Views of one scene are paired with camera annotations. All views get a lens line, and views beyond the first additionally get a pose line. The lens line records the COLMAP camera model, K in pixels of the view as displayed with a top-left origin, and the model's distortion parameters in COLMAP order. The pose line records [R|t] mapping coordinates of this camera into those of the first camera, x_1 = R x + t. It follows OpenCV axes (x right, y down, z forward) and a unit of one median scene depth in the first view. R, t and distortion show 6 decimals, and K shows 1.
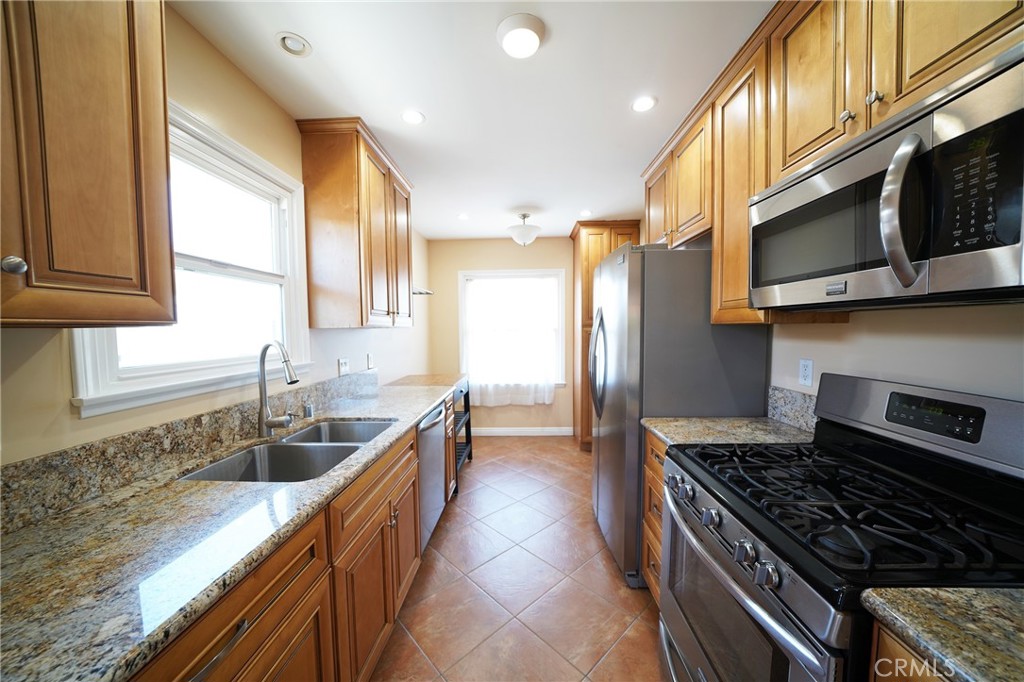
lens RADIAL K [[347.4, 0, 508.6], [0, 347.4, 340.2], [0, 0, 1]] dist [0.000011, -0.000013]
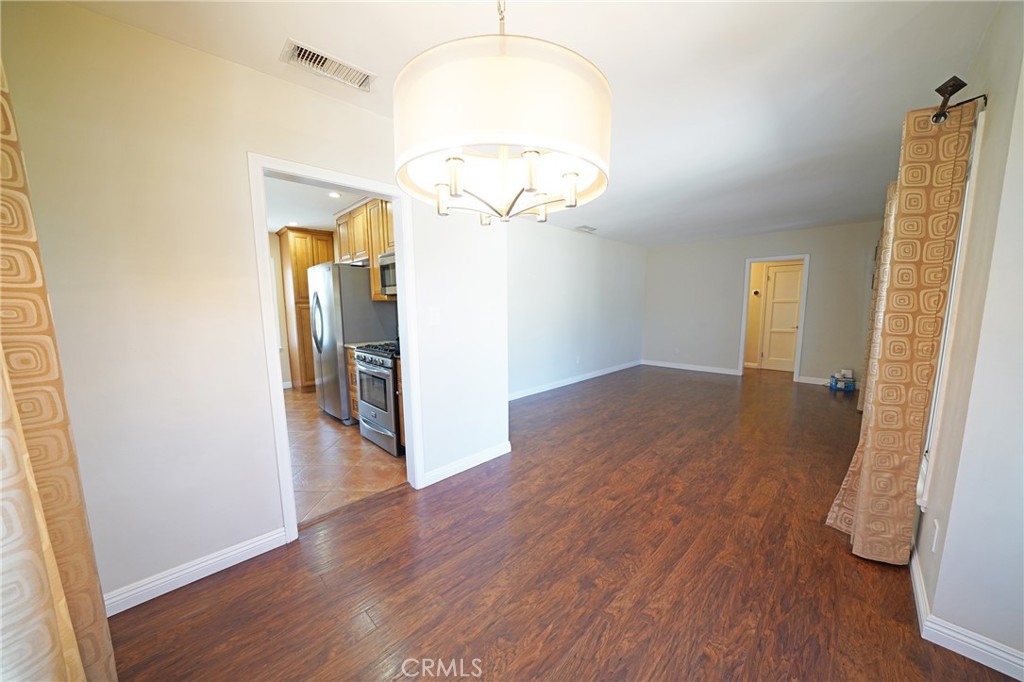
lens RADIAL K [[347.4, 0, 505.9], [0, 347.4, 346.2], [0, 0, 1]] dist [0.000011, -0.000013]
pose [[0.683851, -0.090926, 0.723934, -0.276711], [0.036504, 0.995226, 0.090517, 0.040970], [-0.728708, -0.035473, 0.683905, -0.670578]]
